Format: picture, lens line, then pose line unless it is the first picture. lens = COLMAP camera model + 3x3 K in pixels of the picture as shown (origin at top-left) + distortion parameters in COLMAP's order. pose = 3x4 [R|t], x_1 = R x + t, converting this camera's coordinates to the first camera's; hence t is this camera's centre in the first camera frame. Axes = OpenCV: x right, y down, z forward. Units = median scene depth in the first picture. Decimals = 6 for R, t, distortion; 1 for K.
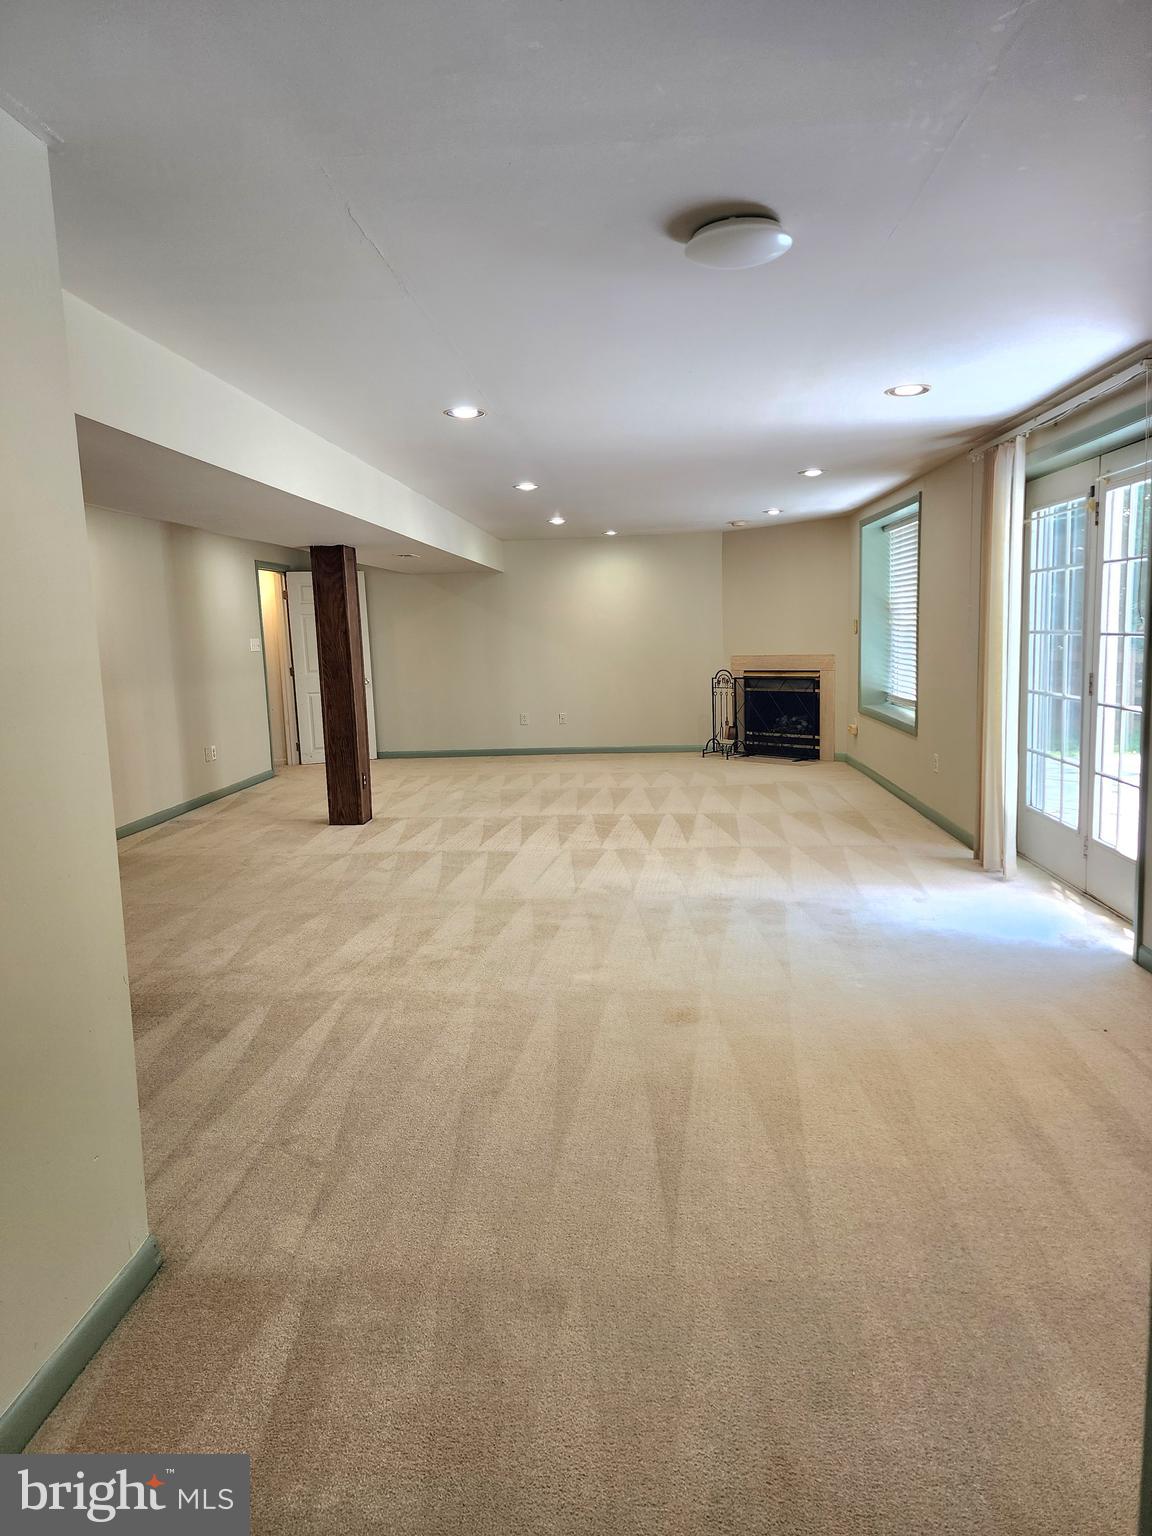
lens RADIAL K [[1045.2, 0, 581.1], [0, 1045.2, 793.6], [0, 0, 1]] dist [-0.002672, -0.000443]
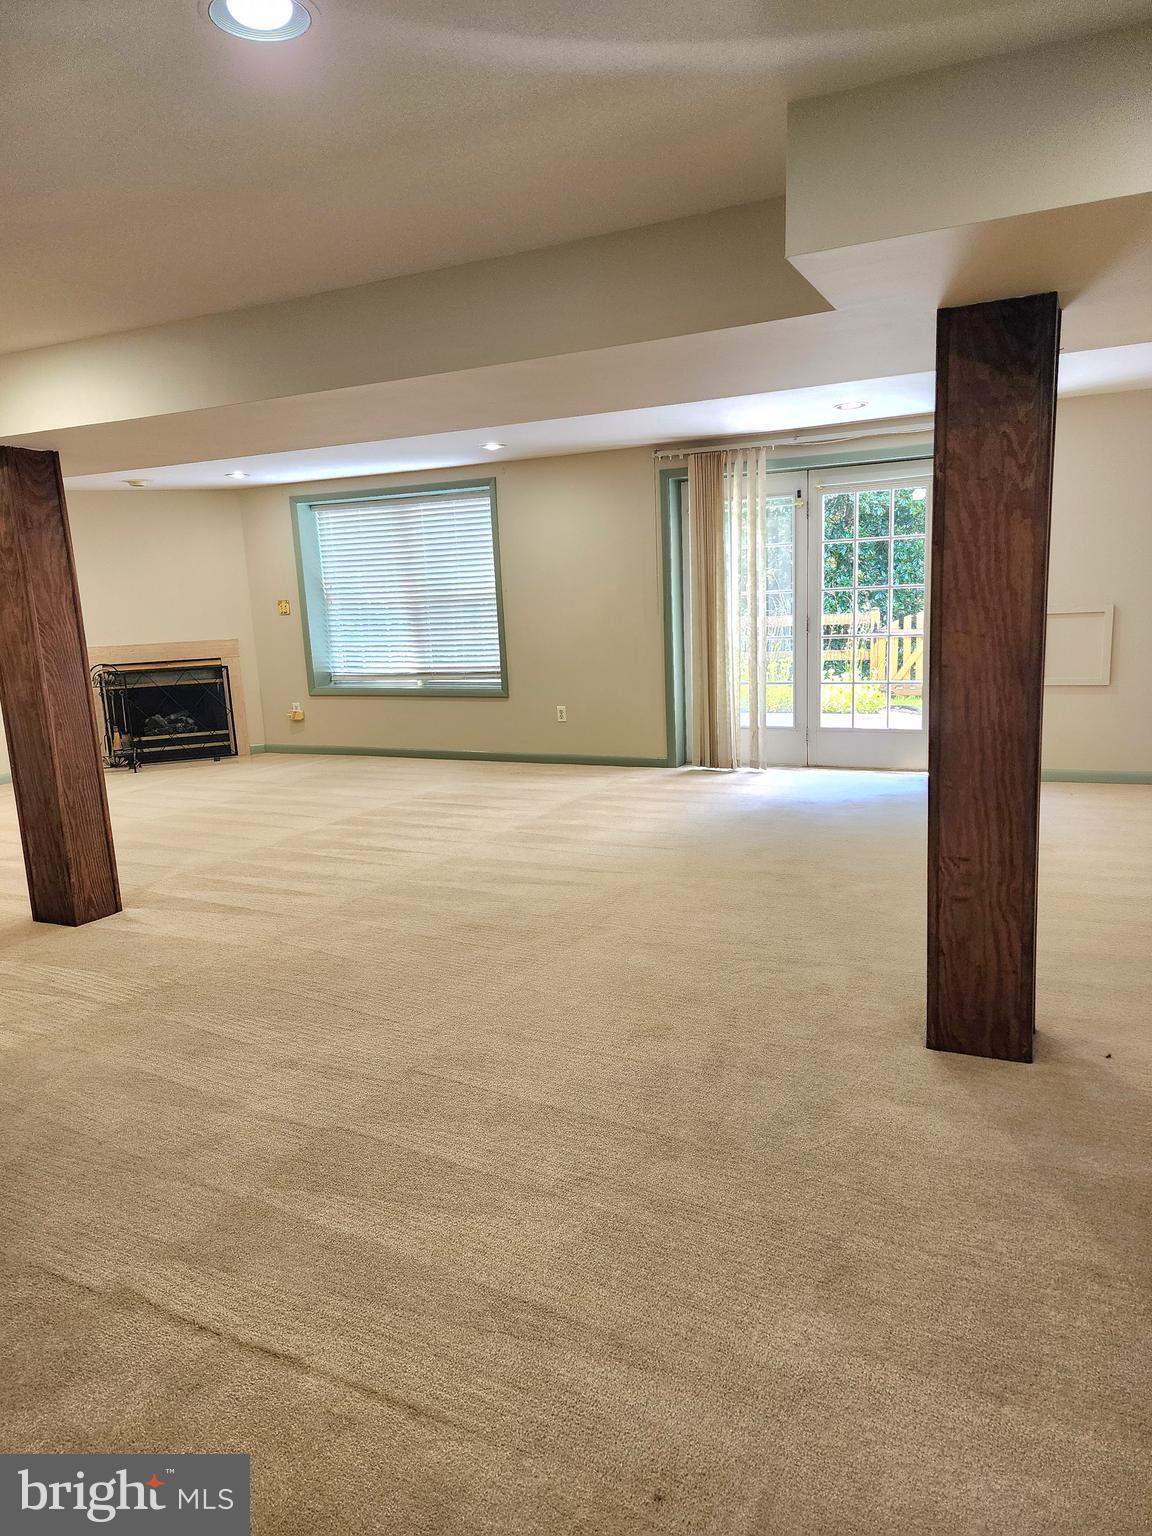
lens RADIAL K [[1045.2, 0, 581.1], [0, 1045.2, 793.6], [0, 0, 1]] dist [-0.002672, -0.000443]
pose [[0.397498, -0.157624, 0.903963, -0.481147], [0.167111, 0.981096, 0.097591, -0.038876], [-0.902258, 0.112270, 0.416325, 0.357481]]
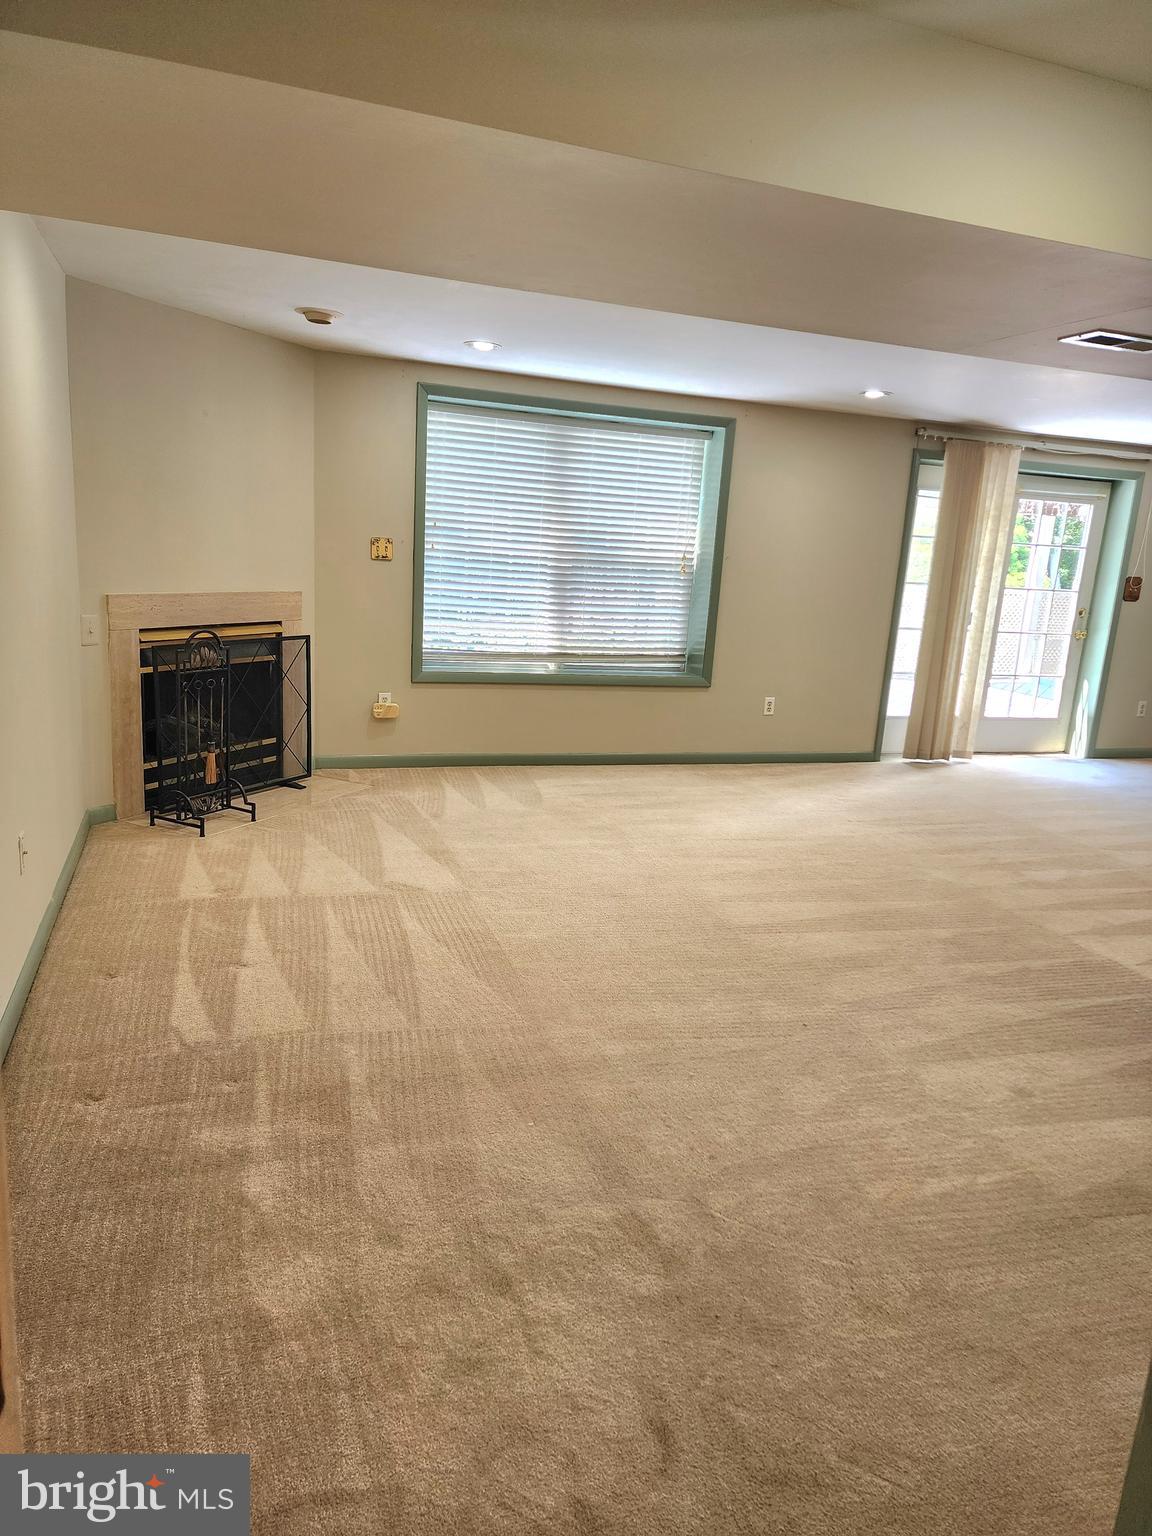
lens RADIAL K [[1066.0, 0, 574.4], [0, 1066.0, 830.0], [0, 0, 1]] dist [0.003779, 0.000953]
pose [[-0.391078, -0.216032, 0.894644, -0.366772], [0.097856, 0.956791, 0.273815, -0.151741], [-0.915140, 0.194629, -0.353040, 1.078458]]
